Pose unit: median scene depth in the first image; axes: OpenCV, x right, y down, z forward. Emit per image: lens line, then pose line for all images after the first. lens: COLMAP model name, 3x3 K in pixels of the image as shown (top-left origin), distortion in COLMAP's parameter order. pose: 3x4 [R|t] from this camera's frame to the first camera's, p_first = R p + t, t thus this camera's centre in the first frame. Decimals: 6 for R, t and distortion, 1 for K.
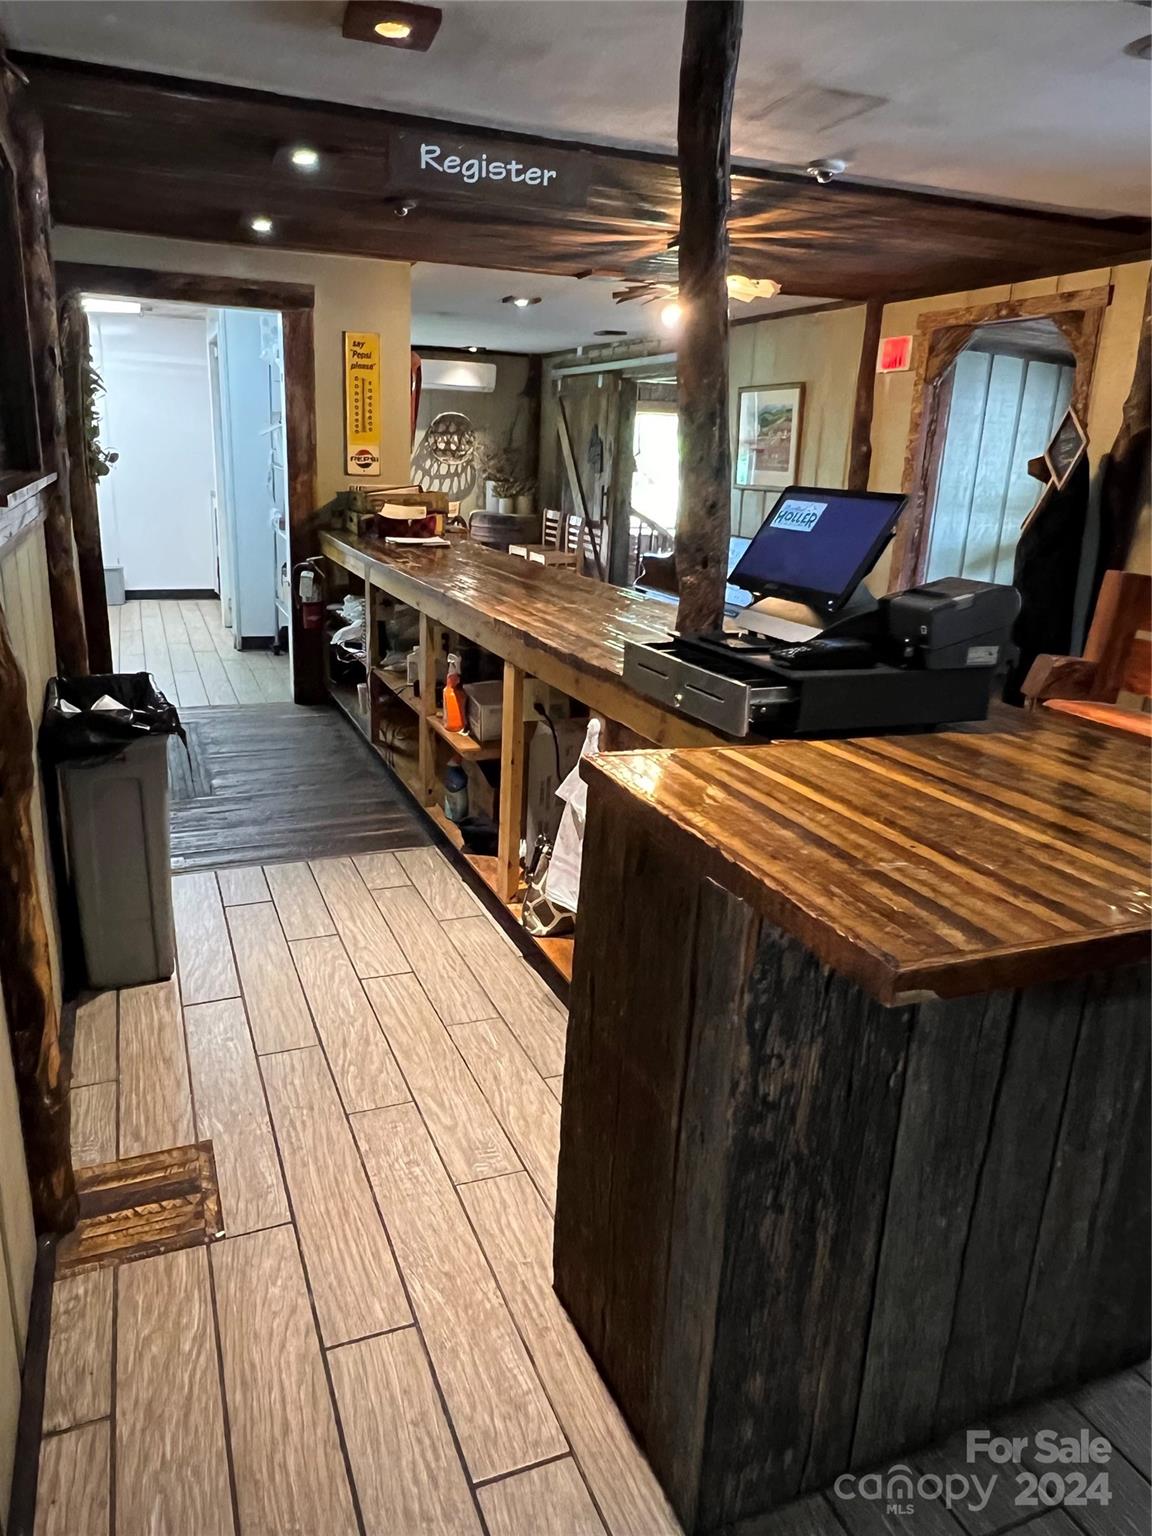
lens RADIAL K [[1042.4, 0, 576.0], [0, 1042.4, 768.0], [0, 0, 1]] dist [-0.005723, -0.004373]
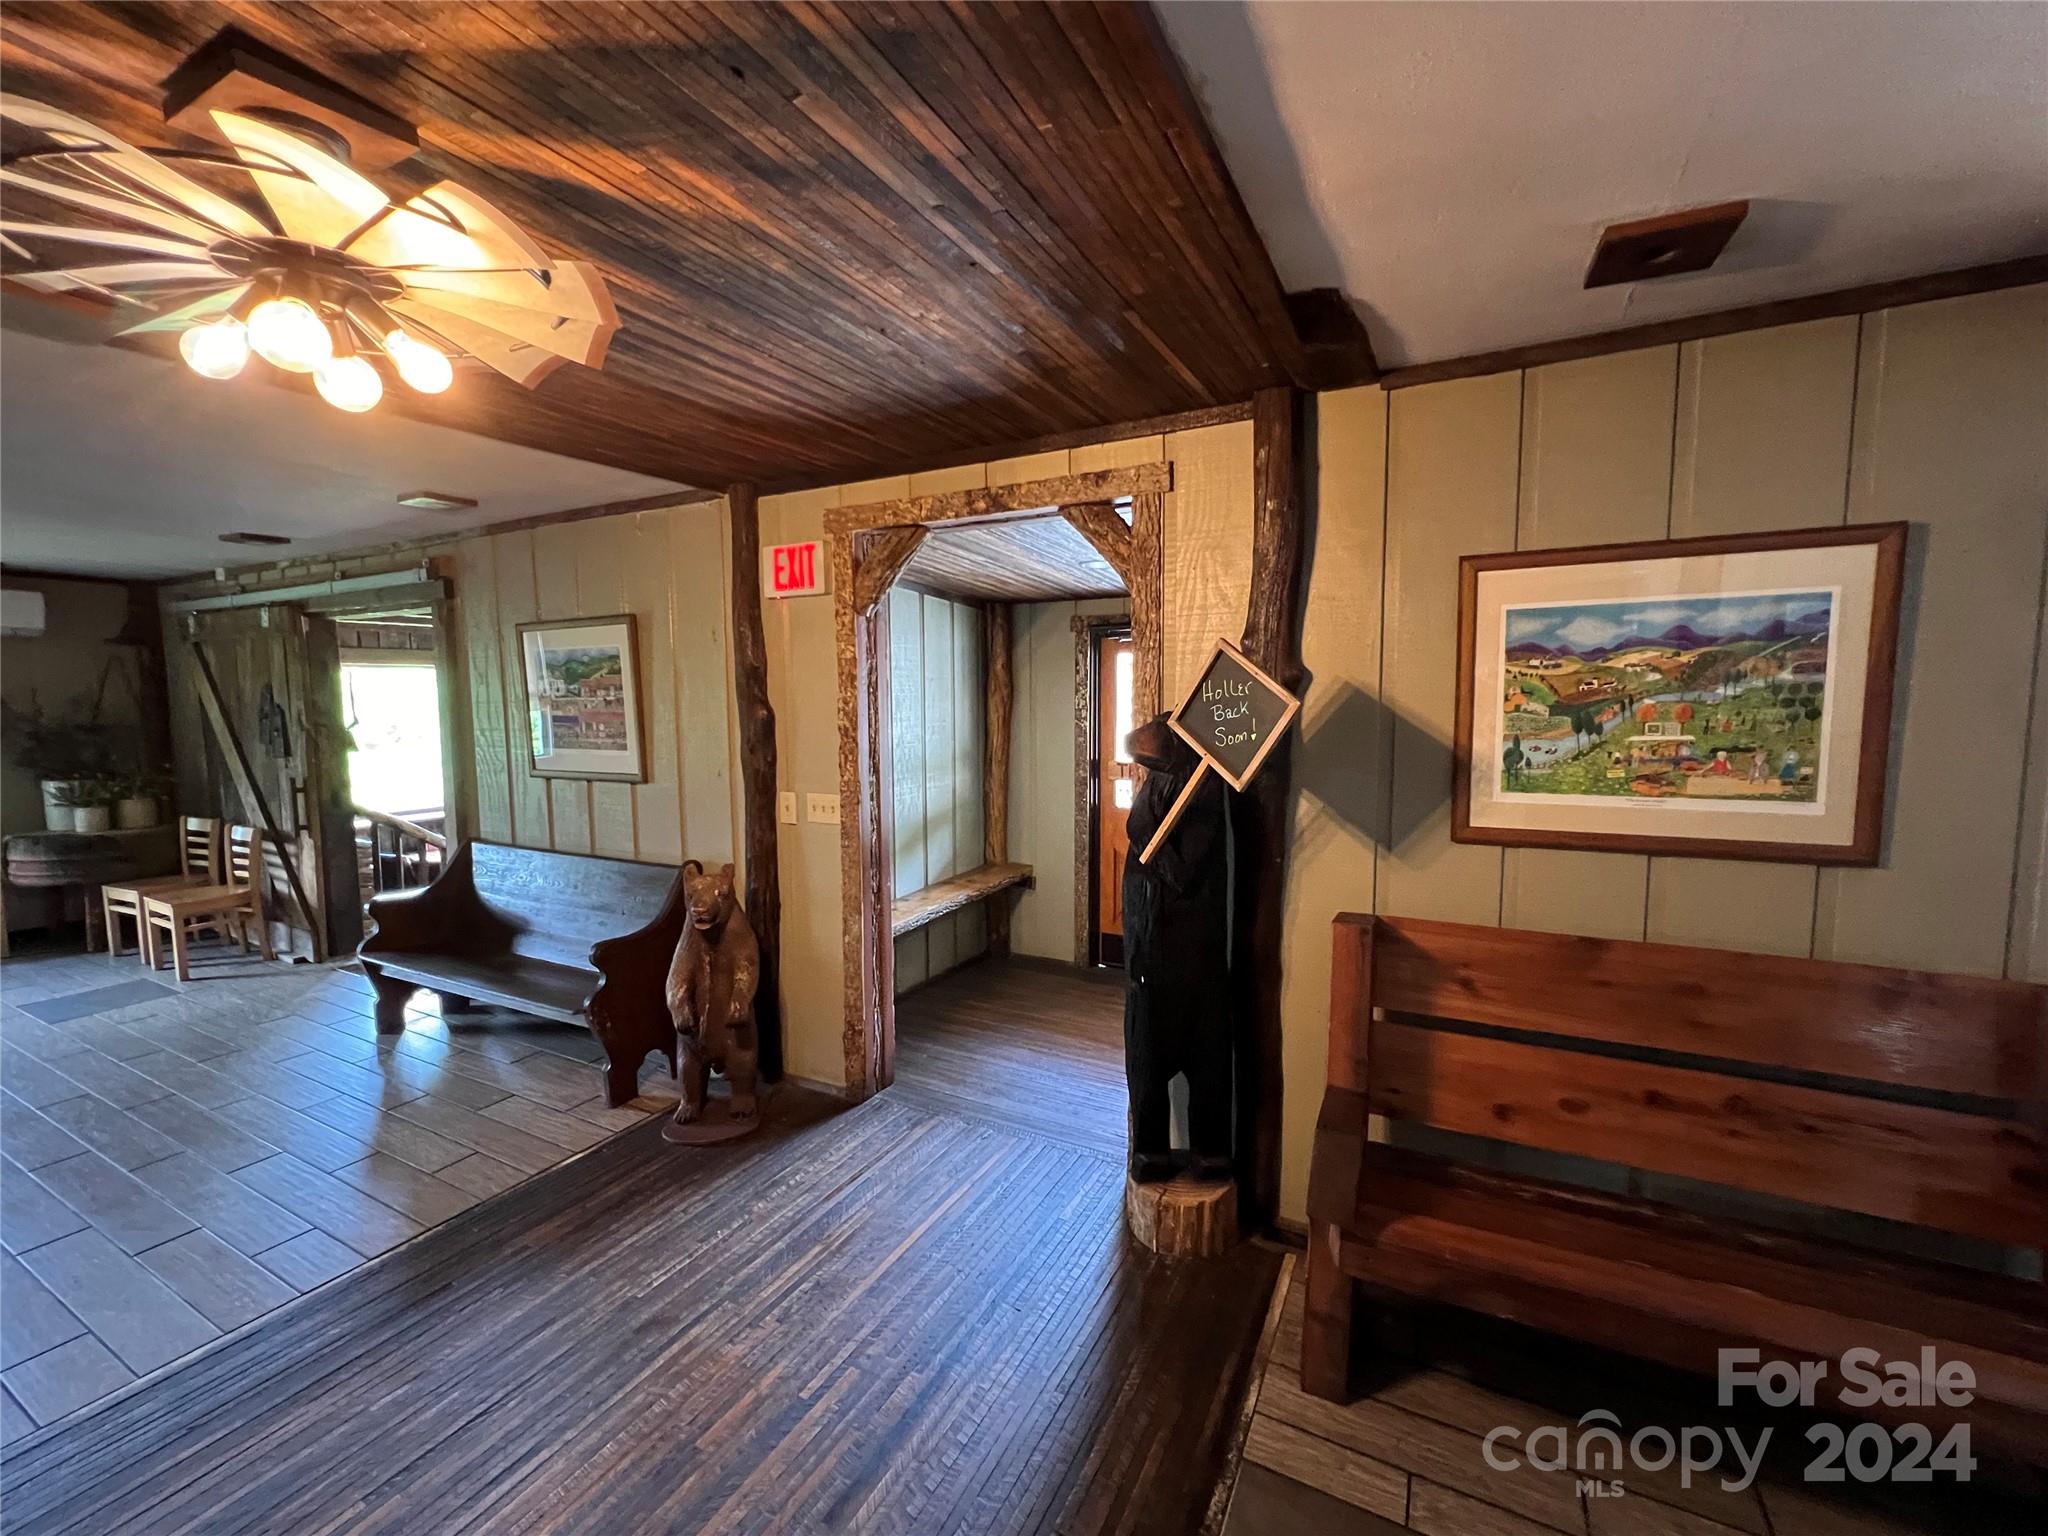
lens RADIAL K [[836.7, 0, 1024.0], [0, 836.7, 768.0], [0, 0, 1]] dist [-0.003850, 0.000624]
pose [[0.771309, -0.100810, 0.628426, 0.064912], [0.220418, 0.968584, -0.115157, -0.150766], [-0.597075, 0.227338, 0.769298, 0.435183]]
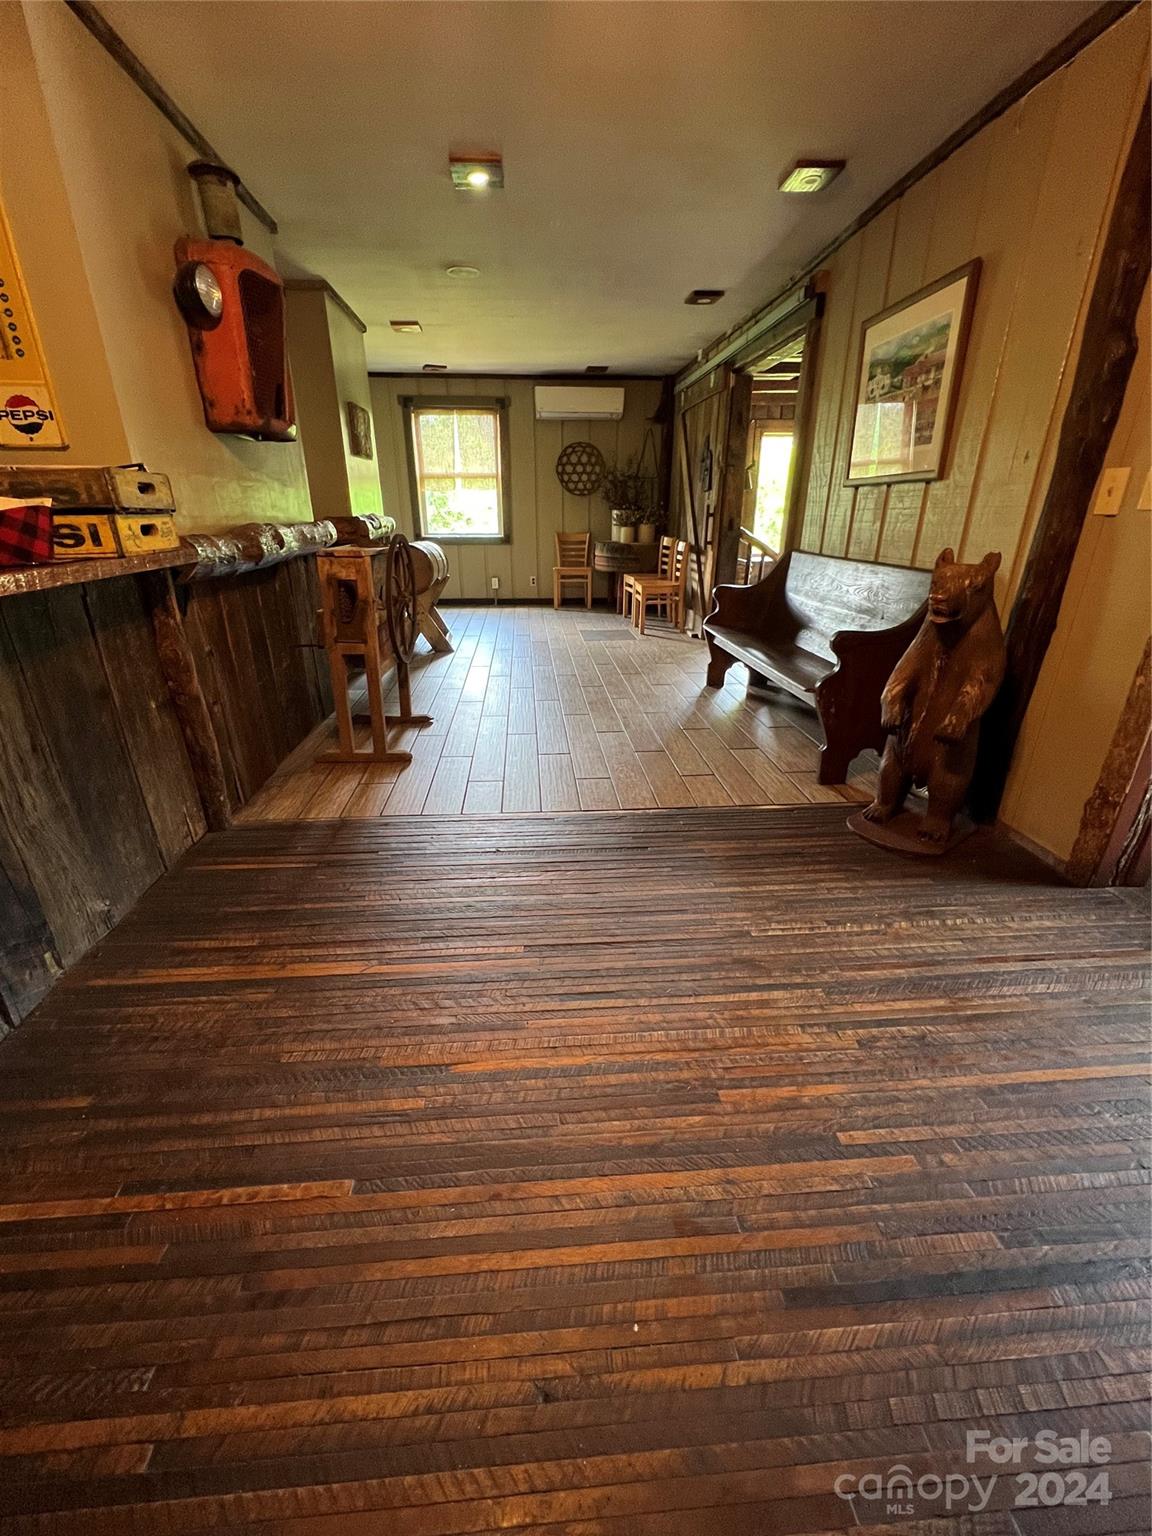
lens RADIAL K [[627.6, 0, 576.0], [0, 627.6, 768.0], [0, 0, 1]] dist [-0.003850, 0.000624]
pose [[0.948561, 0.083636, -0.305347, 0.126931], [-0.056068, 0.993608, 0.097979, -0.115835], [0.311589, -0.075819, 0.947187, 0.544906]]
